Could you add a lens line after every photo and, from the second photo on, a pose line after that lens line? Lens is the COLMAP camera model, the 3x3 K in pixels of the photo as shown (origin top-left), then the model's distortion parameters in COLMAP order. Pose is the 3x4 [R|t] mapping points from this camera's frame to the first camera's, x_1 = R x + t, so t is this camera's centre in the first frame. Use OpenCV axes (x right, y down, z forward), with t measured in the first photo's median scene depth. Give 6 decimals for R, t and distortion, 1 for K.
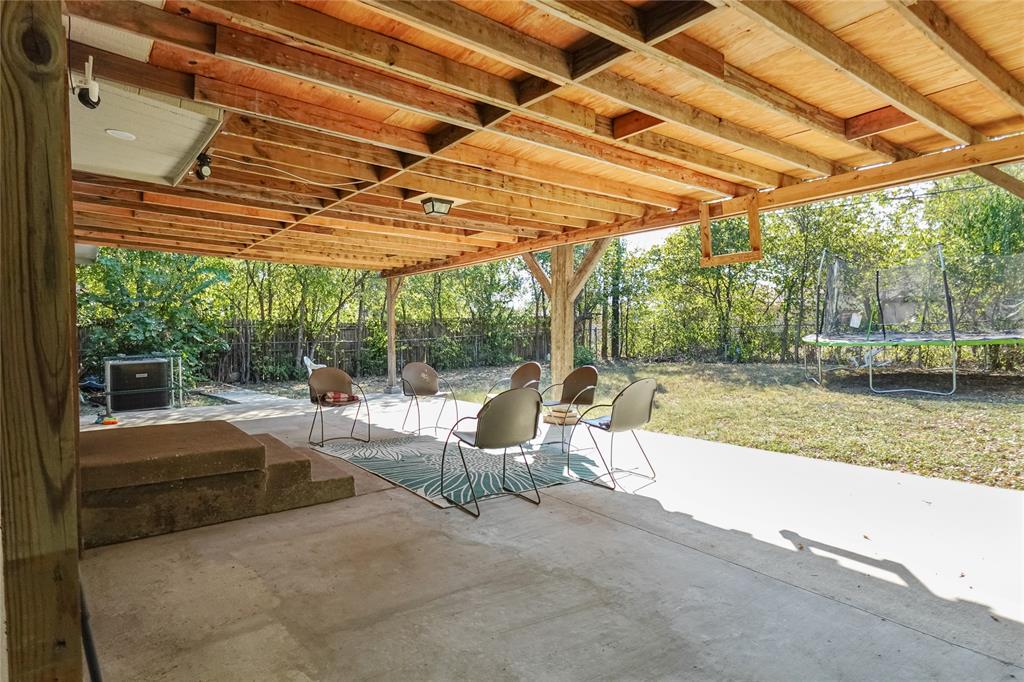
lens RADIAL K [[574.0, 0, 509.4], [0, 574.0, 350.9], [0, 0, 1]] dist [-0.001864, 0.001104]
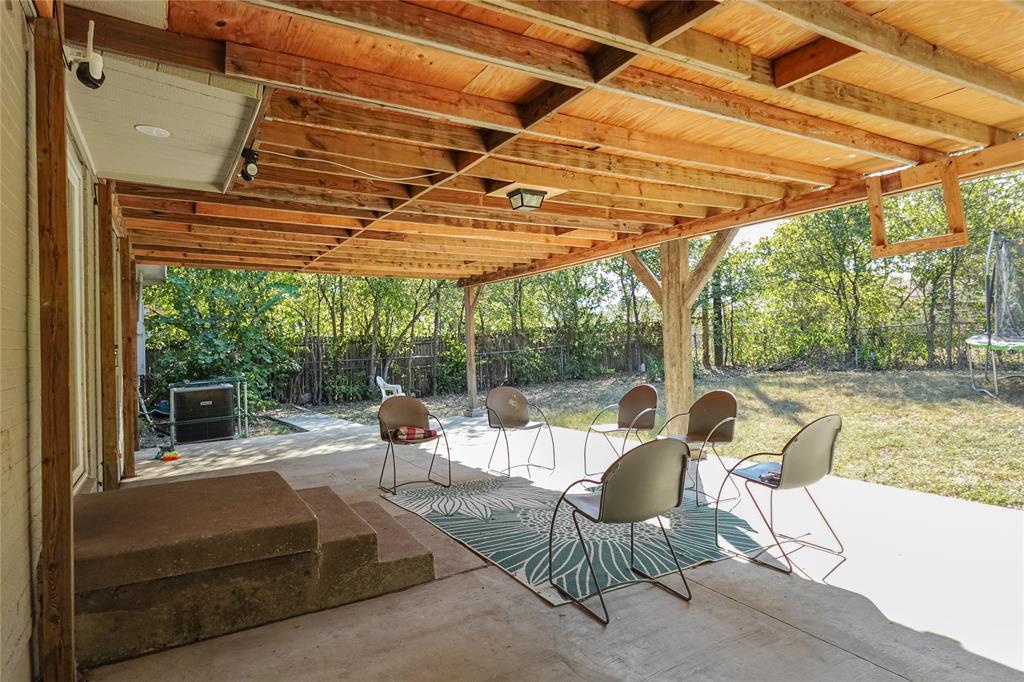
lens RADIAL K [[591.5, 0, 510.7], [0, 591.5, 323.5], [0, 0, 1]] dist [-0.000103, 0.001717]
pose [[0.991393, -0.031527, -0.127068, -0.053531], [0.024333, 0.998033, -0.057780, -0.031183], [0.128639, 0.054190, 0.990210, 0.197480]]
